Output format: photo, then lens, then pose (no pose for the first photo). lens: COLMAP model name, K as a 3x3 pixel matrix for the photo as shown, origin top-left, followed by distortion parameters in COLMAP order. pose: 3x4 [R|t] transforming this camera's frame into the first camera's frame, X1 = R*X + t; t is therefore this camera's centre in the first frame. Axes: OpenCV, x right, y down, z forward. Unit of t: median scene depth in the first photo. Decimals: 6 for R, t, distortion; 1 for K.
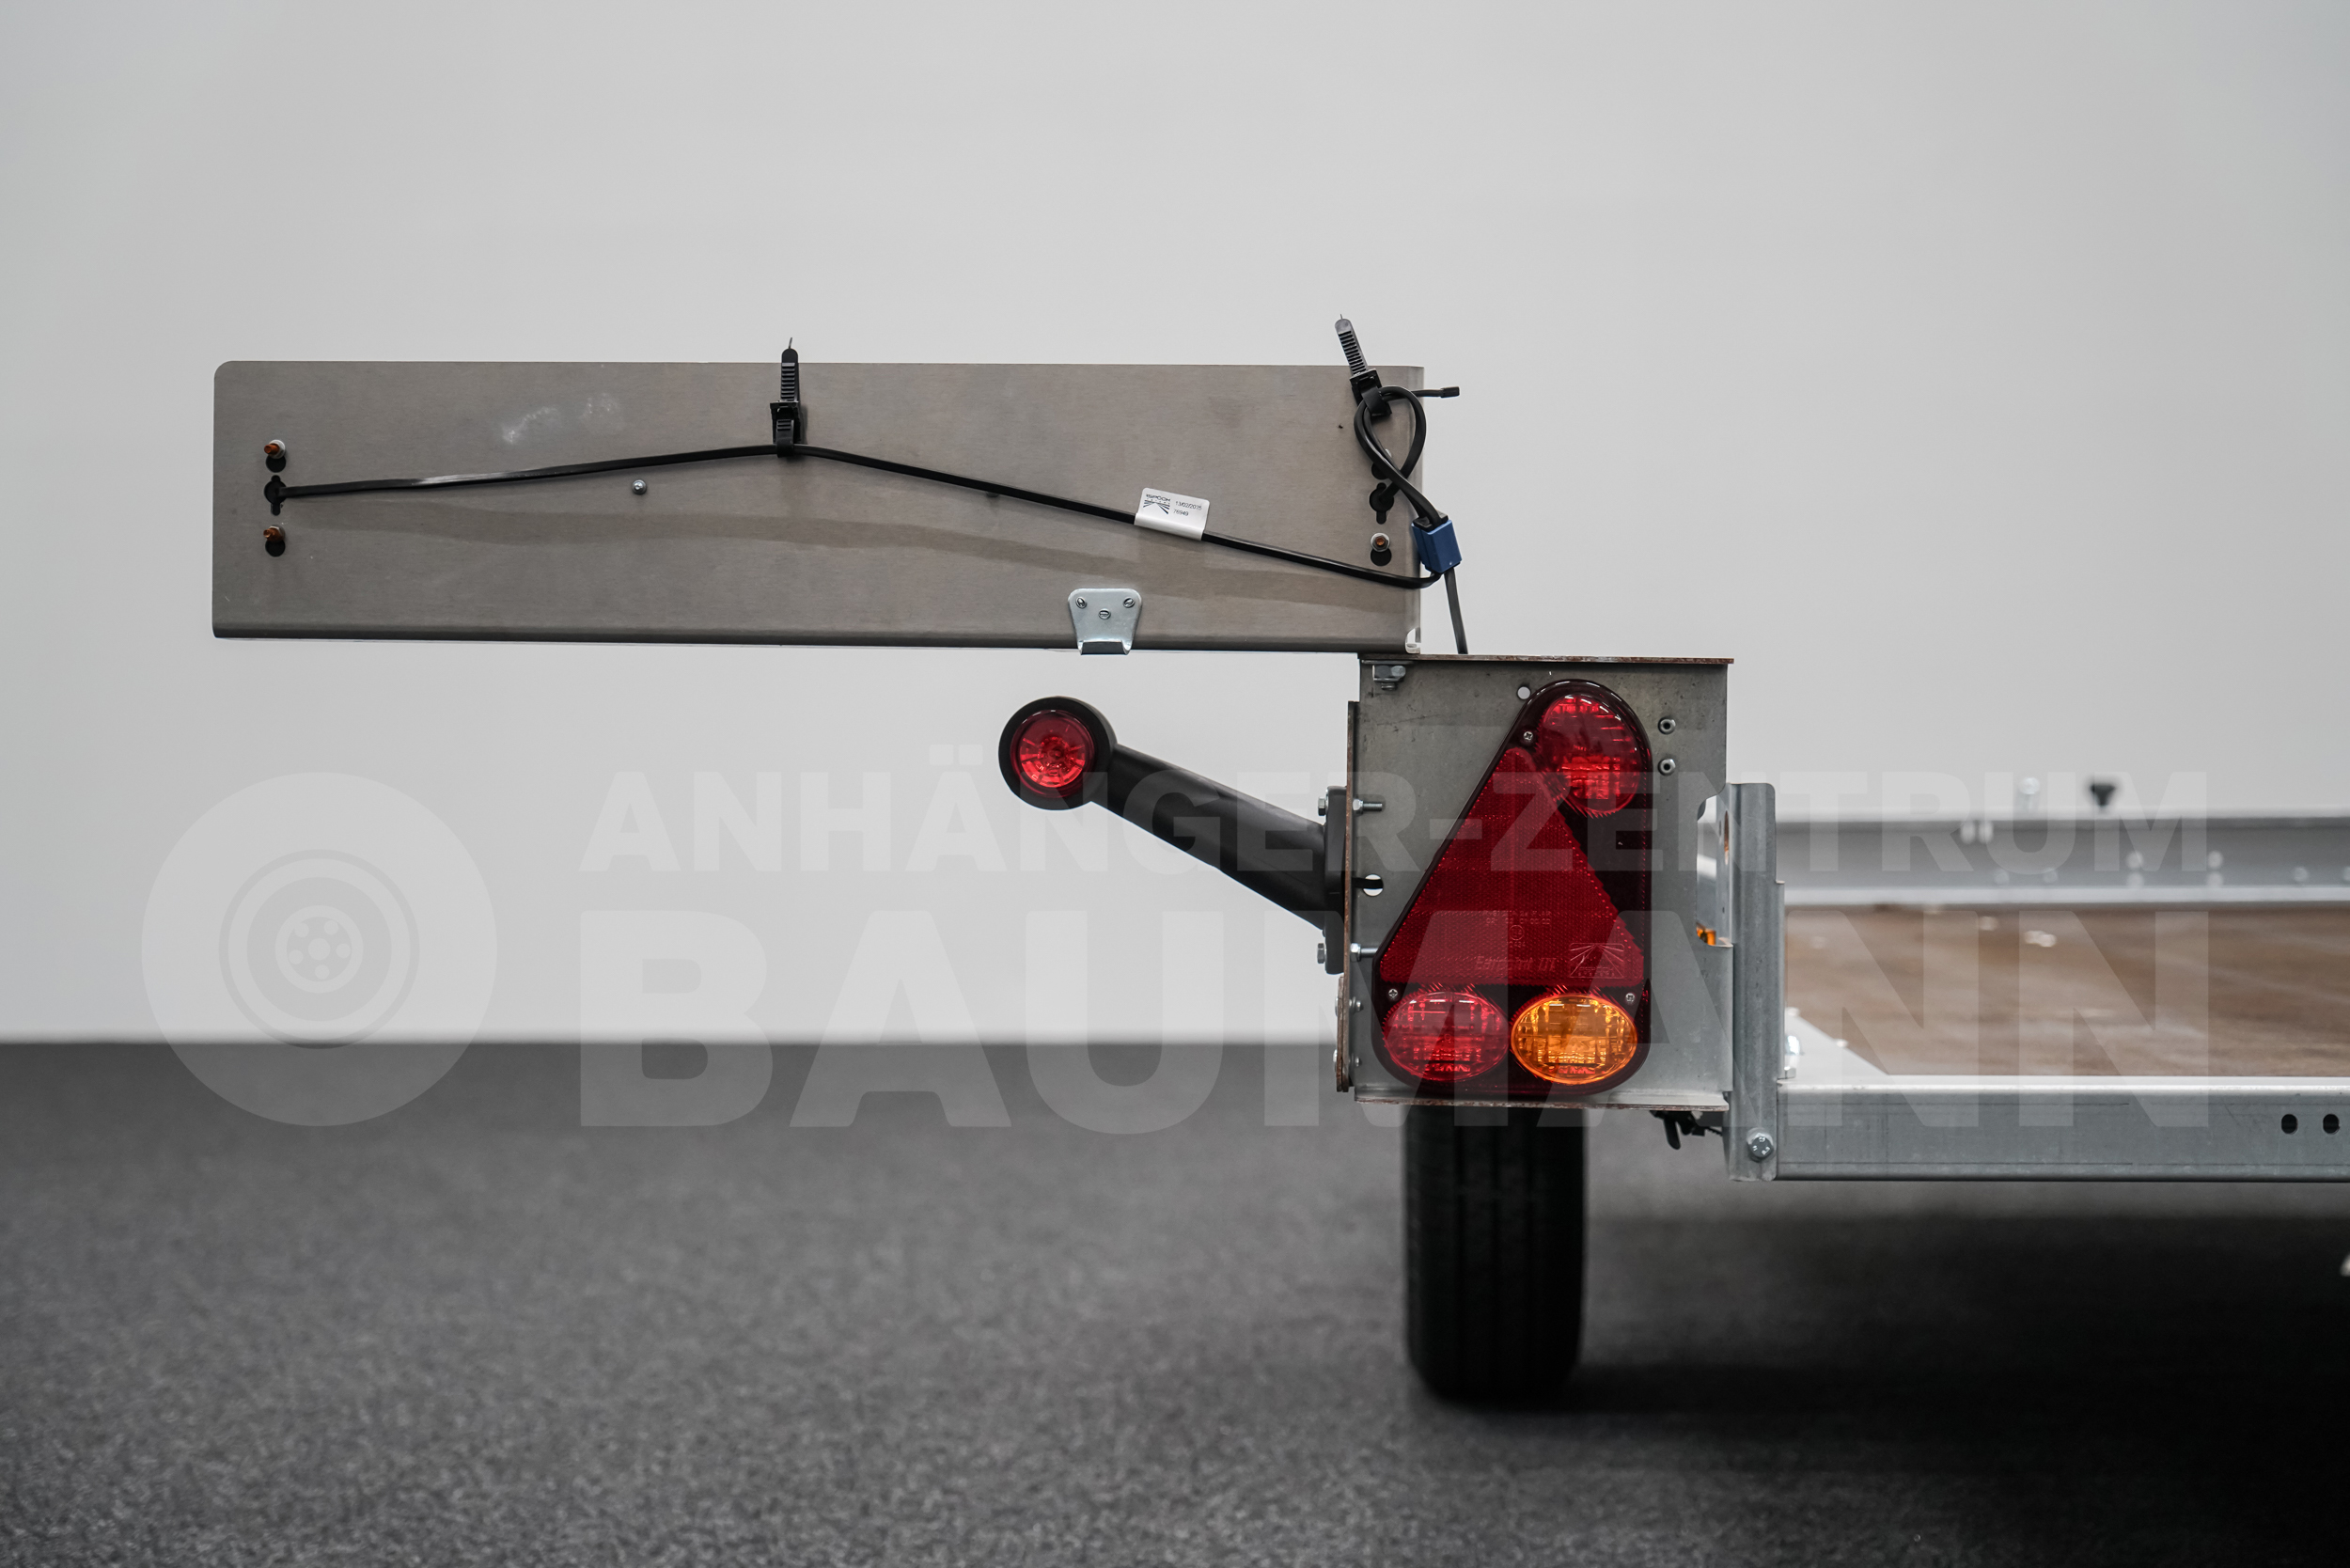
lens RADIAL K [[3540.2, 0, 1166.1], [0, 3540.2, 773.1], [0, 0, 1]] dist [-0.074686, 0.000000]
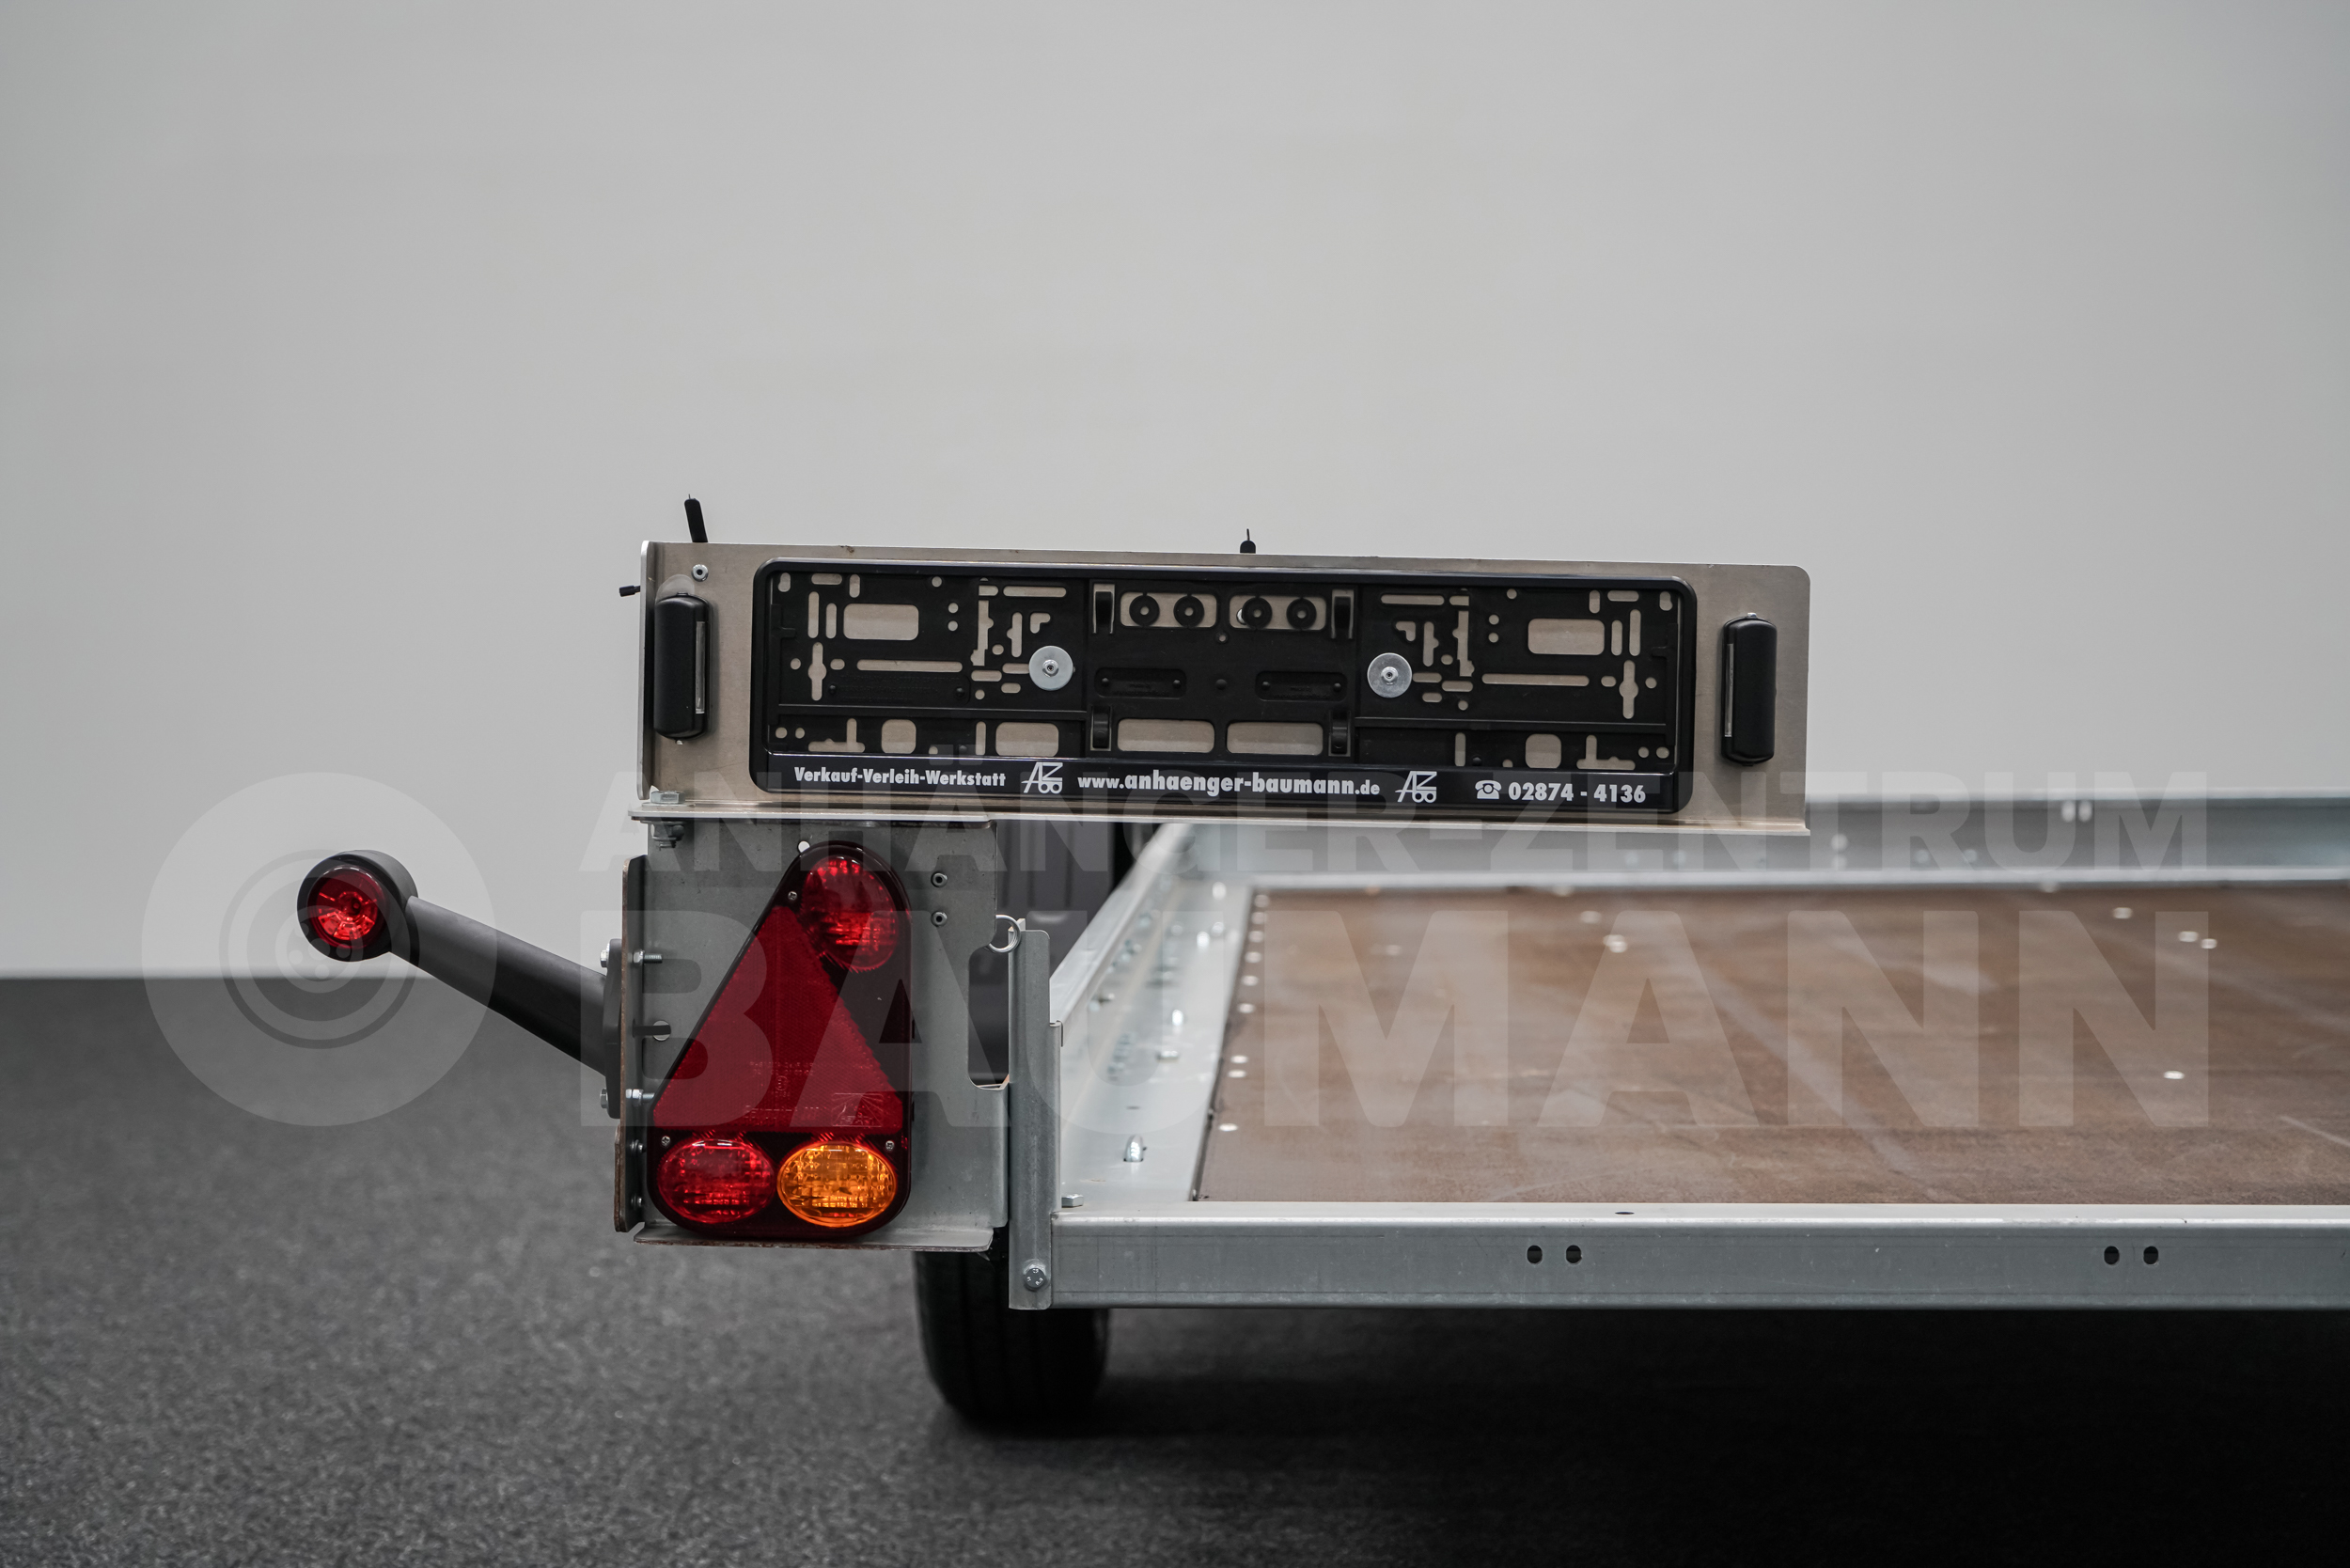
lens RADIAL K [[3540.2, 0, 1182.6], [0, 3540.2, 793.6], [0, 0, 1]] dist [-0.074686, 0.000000]
pose [[0.998185, -0.001680, 0.060193, 0.095889], [-0.000189, 0.999518, 0.031039, -0.045305], [-0.060216, -0.030994, 0.997704, -0.029992]]
